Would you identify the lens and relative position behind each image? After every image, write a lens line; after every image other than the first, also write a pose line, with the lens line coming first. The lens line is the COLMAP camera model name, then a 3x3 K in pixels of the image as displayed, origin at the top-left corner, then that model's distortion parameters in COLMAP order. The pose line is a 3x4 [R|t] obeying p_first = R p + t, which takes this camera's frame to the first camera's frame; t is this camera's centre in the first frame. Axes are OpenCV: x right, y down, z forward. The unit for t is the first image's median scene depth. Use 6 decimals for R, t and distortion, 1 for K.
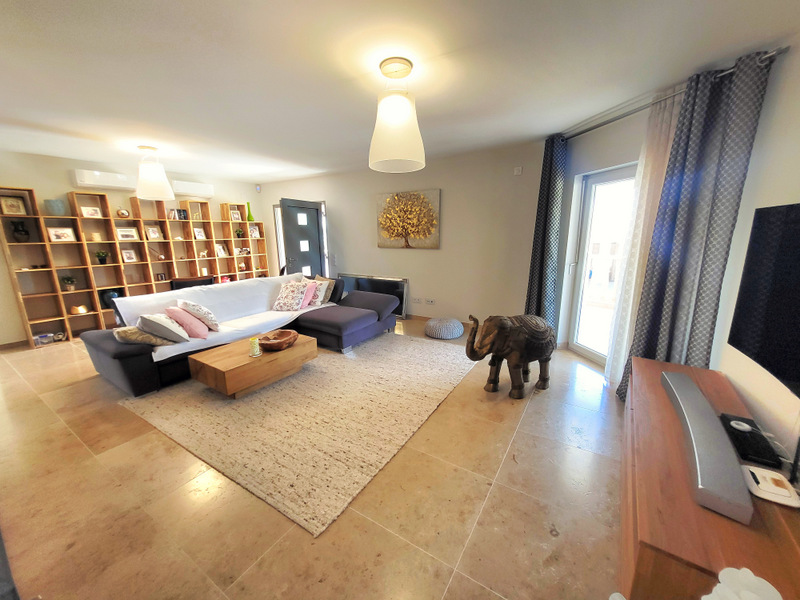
lens RADIAL K [[314.7, 0, 402.0], [0, 314.7, 299.5], [0, 0, 1]] dist [-0.000051, -0.000388]
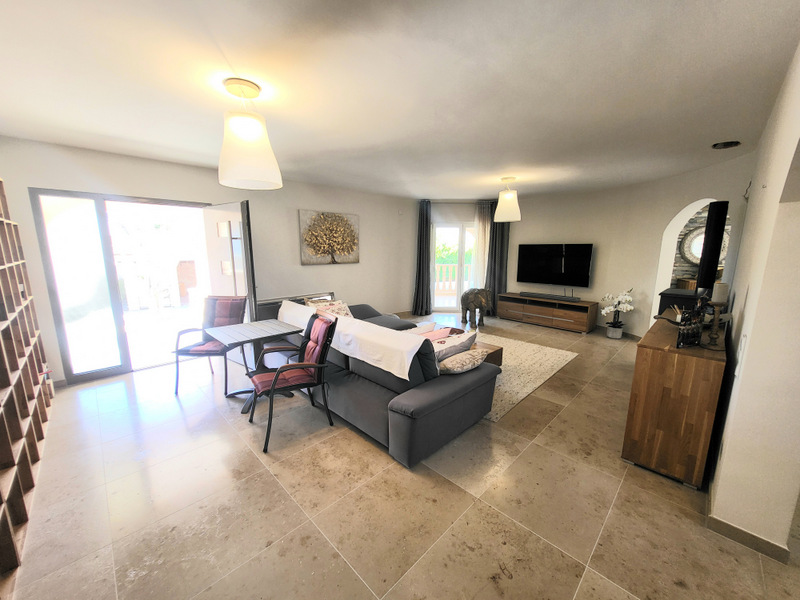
lens RADIAL K [[314.7, 0, 403.8], [0, 314.7, 302.9], [0, 0, 1]] dist [-0.000051, -0.000388]
pose [[0.213721, -0.157890, 0.964051, -1.016700], [0.200719, 0.972894, 0.114841, -0.110079], [-0.956052, 0.168959, 0.239619, 0.538880]]
